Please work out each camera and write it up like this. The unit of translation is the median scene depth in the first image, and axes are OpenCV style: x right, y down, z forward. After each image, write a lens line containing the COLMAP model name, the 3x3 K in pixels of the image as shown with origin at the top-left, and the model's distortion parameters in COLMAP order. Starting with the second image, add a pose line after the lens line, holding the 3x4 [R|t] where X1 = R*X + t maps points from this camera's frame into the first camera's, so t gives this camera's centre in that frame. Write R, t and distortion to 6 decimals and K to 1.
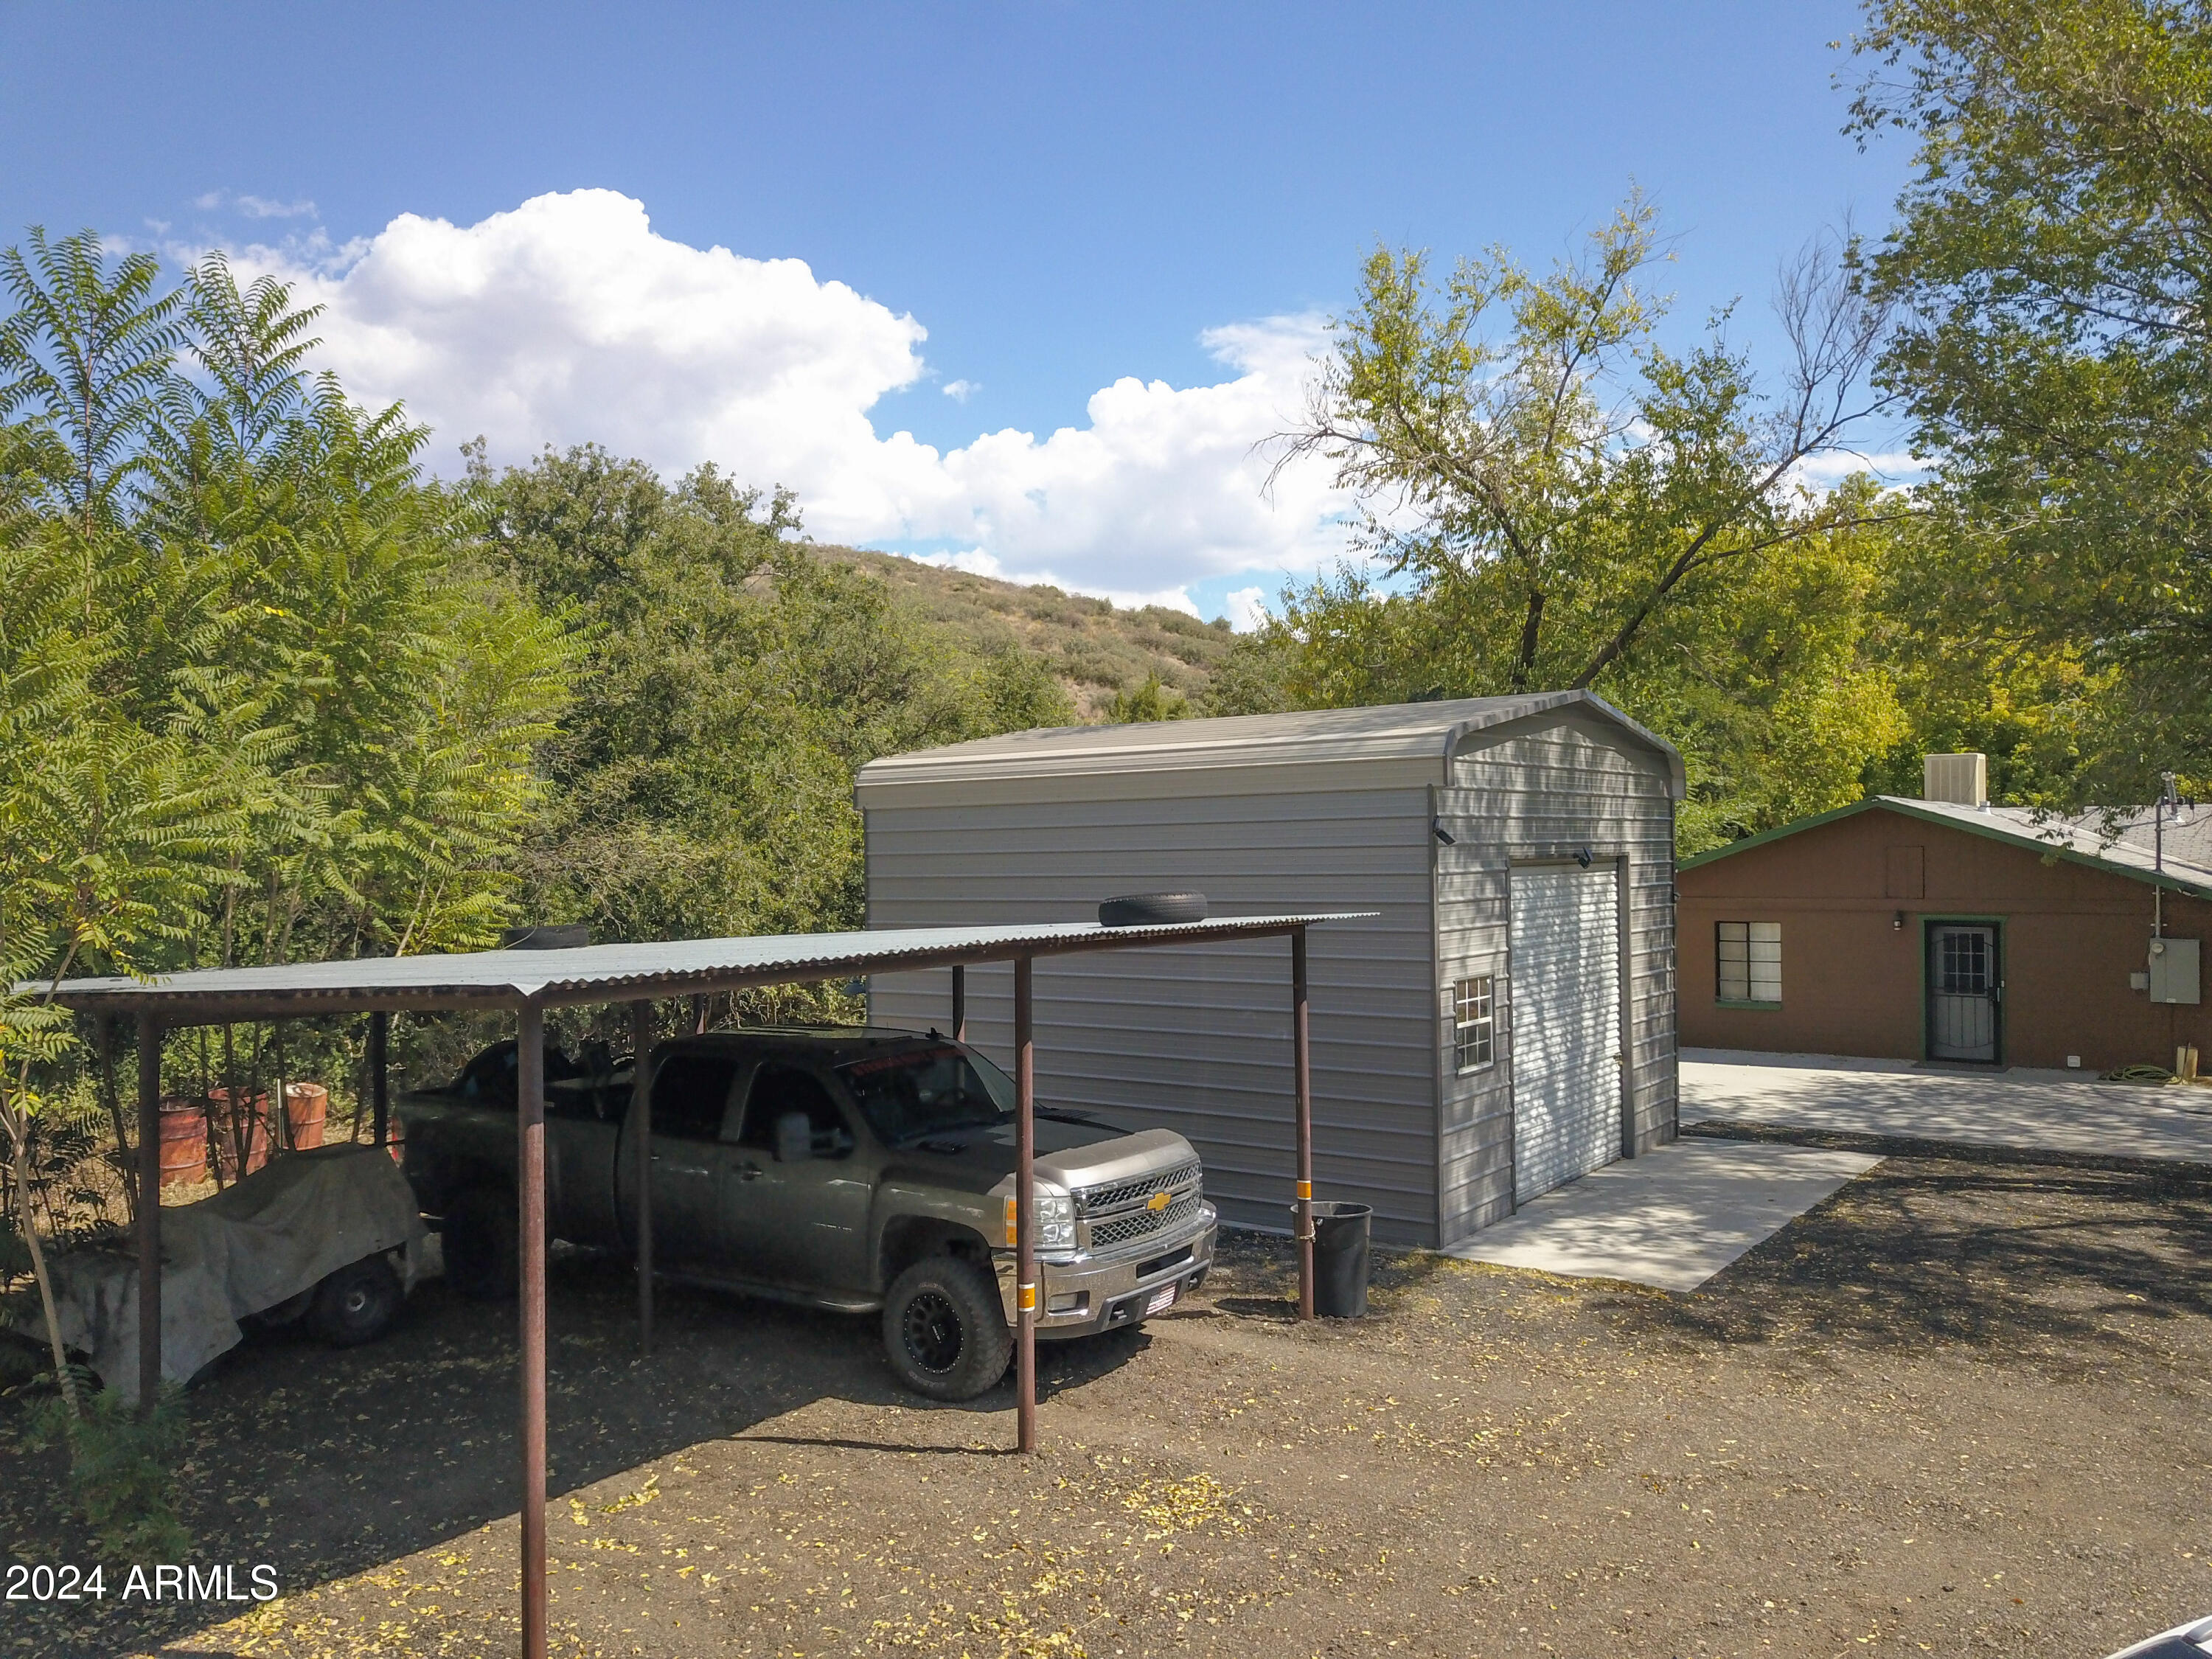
lens RADIAL K [[1695.7, 0, 1112.2], [0, 1695.7, 825.2], [0, 0, 1]] dist [0.017303, -0.014364]
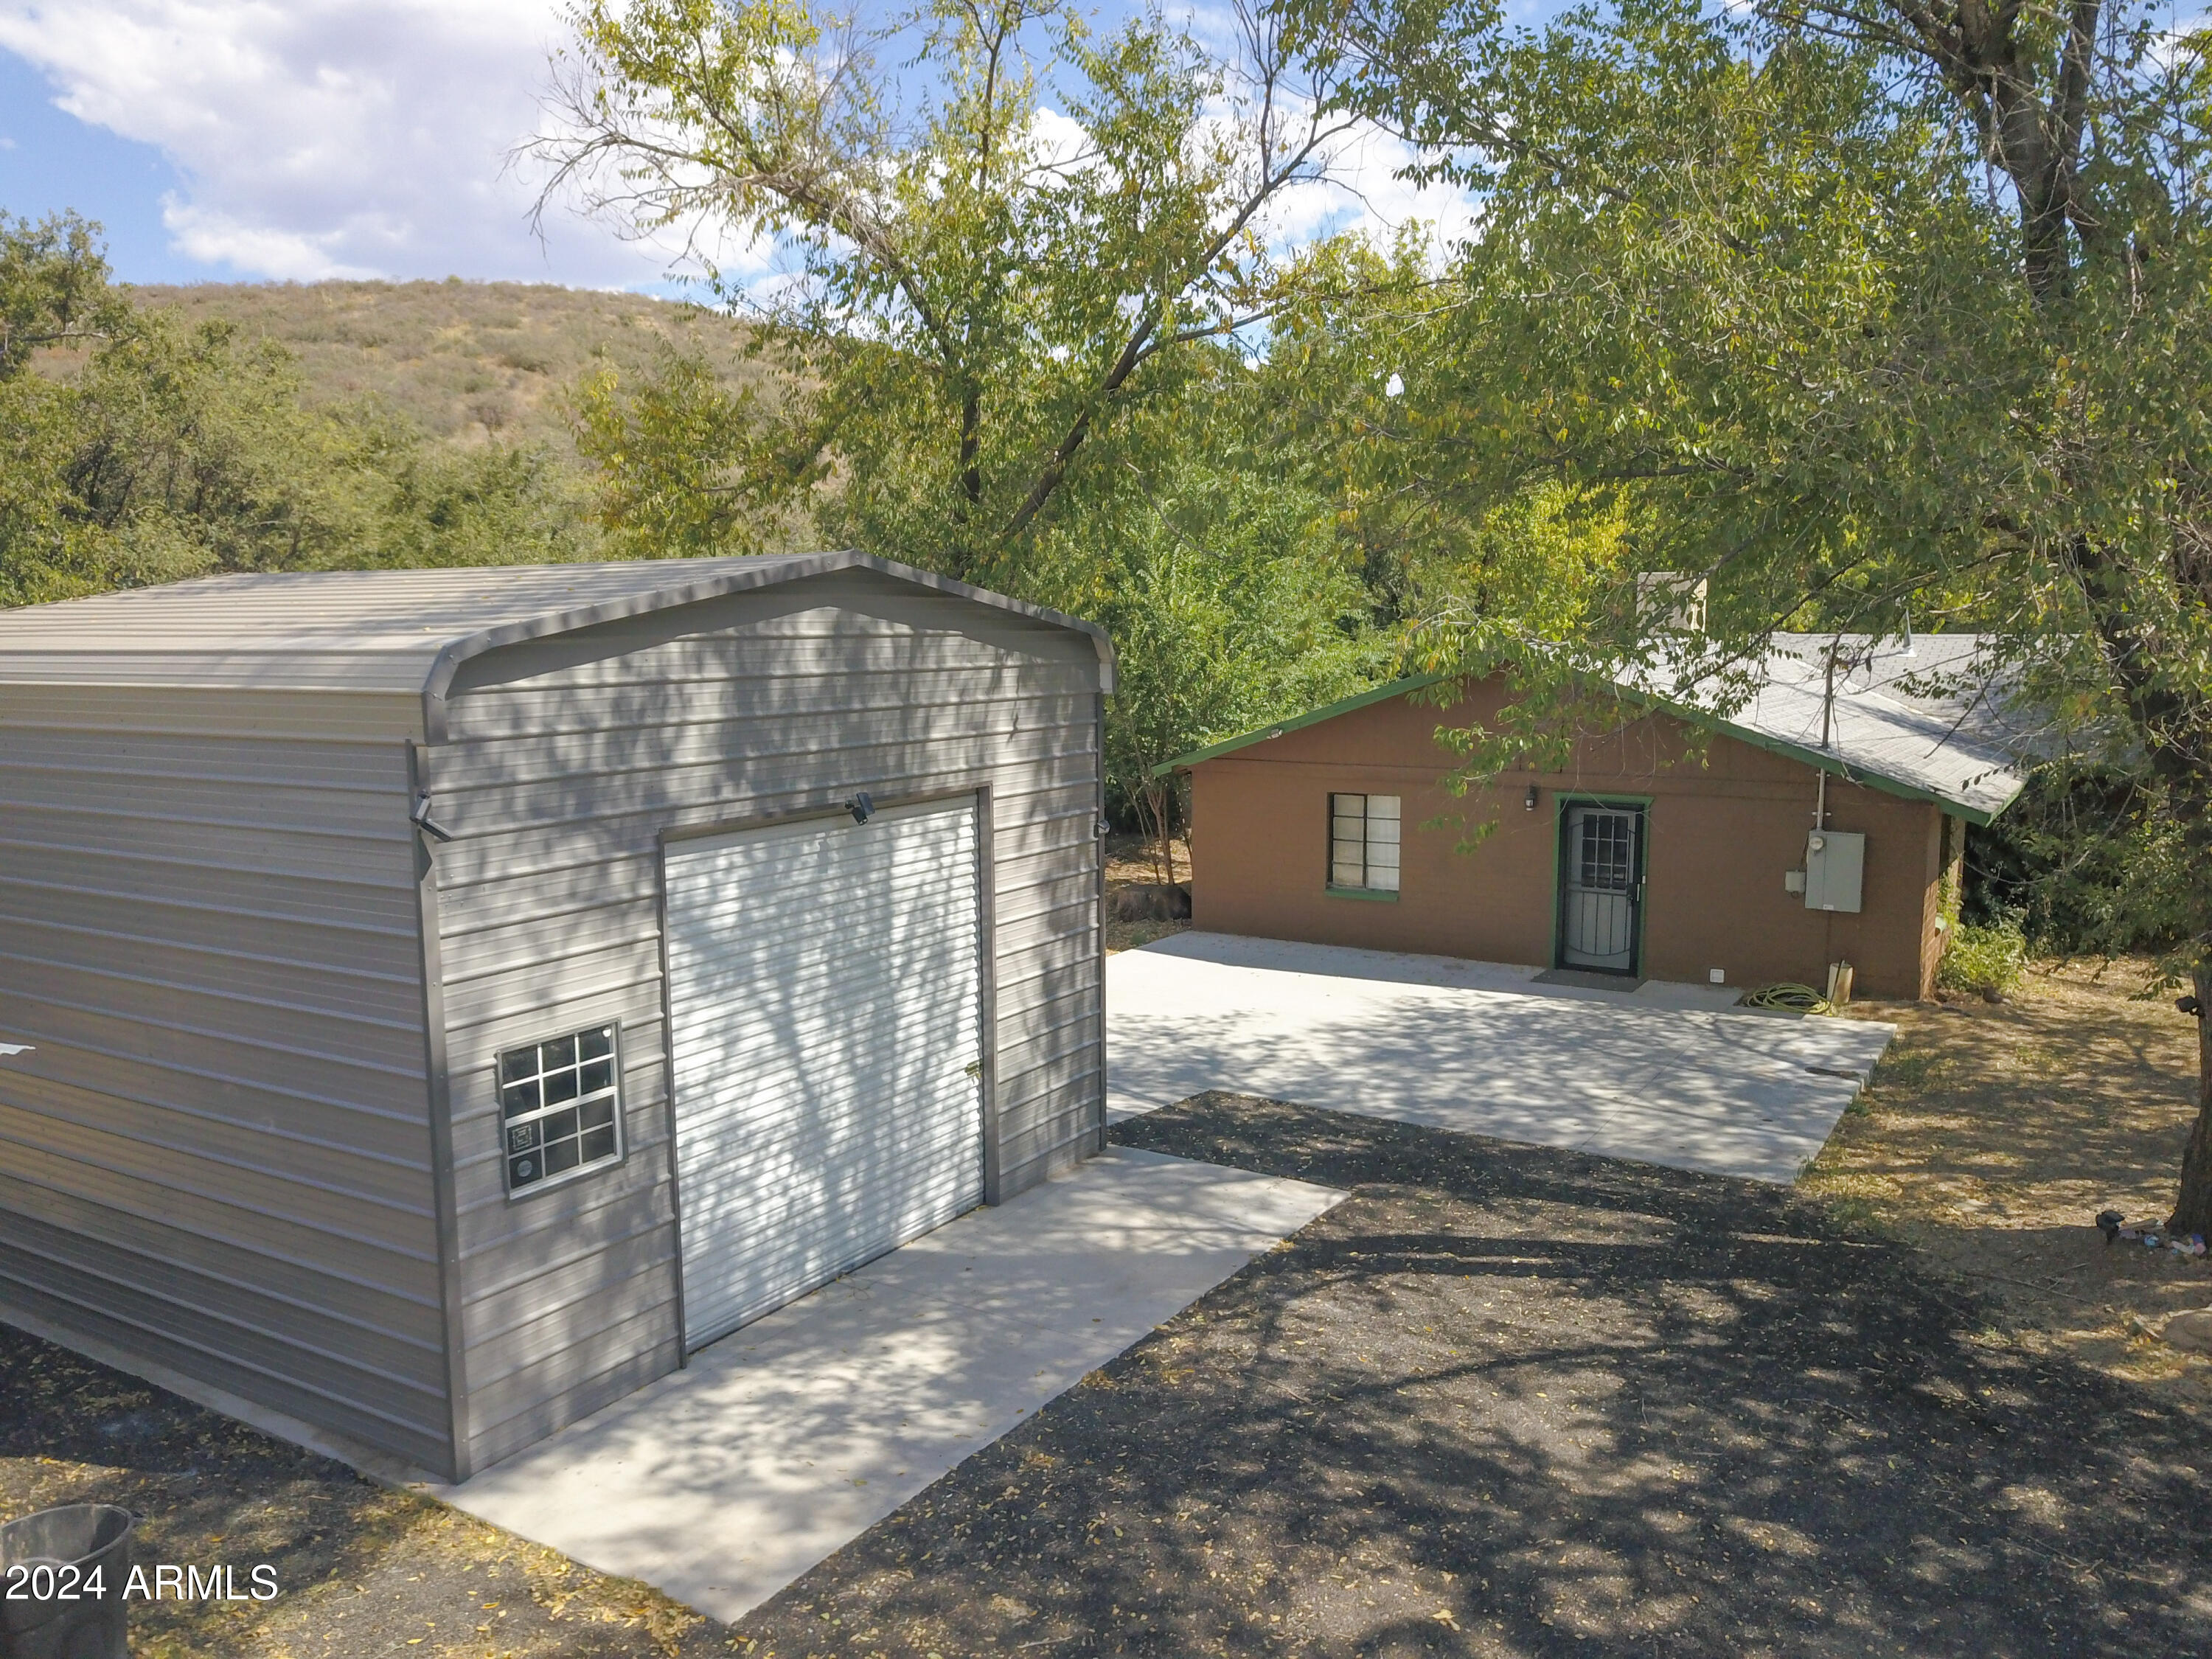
lens RADIAL K [[1695.7, 0, 1096.3], [0, 1695.7, 849.0], [0, 0, 1]] dist [0.017303, -0.014364]
pose [[0.997628, -0.002741, 0.068783, 0.354259], [-0.007388, 0.989172, 0.146577, -0.068972], [-0.068440, -0.146738, 0.986805, 0.366610]]
